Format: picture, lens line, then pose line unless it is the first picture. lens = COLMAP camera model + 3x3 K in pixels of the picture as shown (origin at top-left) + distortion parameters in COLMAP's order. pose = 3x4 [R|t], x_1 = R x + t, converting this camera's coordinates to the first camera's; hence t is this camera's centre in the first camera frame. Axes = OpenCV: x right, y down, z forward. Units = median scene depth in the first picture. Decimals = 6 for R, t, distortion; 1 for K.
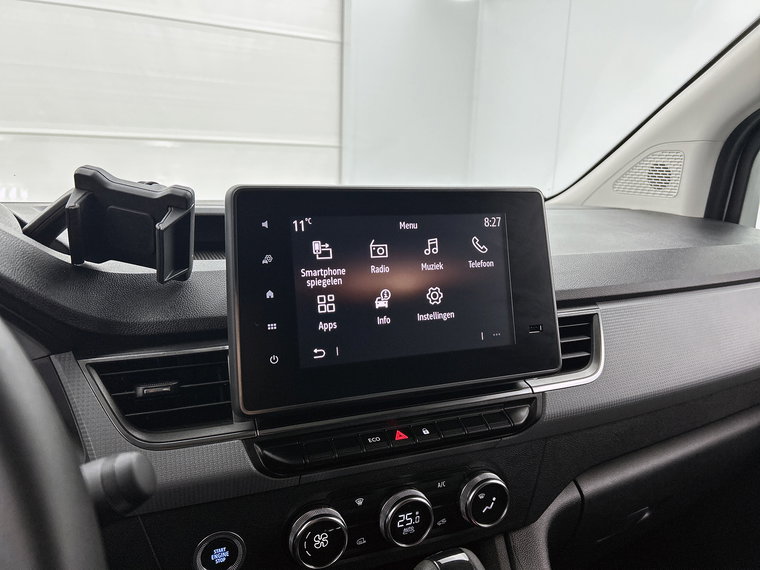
lens RADIAL K [[583.9, 0, 383.1], [0, 583.9, 285.9], [0, 0, 1]] dist [0.006418, -0.016785]
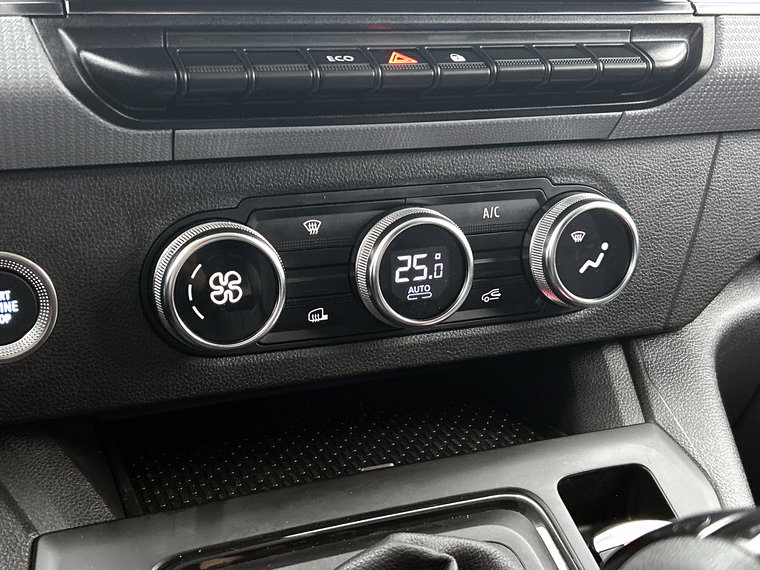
lens RADIAL K [[1028.0, 0, 377.3], [0, 1028.0, 287.6], [0, 0, 1]] dist [0.082246, 0.000000]
pose [[0.999943, -0.006118, -0.008712, 0.017173], [0.006897, 0.995690, 0.092487, 0.338009], [0.008108, -0.092542, 0.995676, 0.189464]]
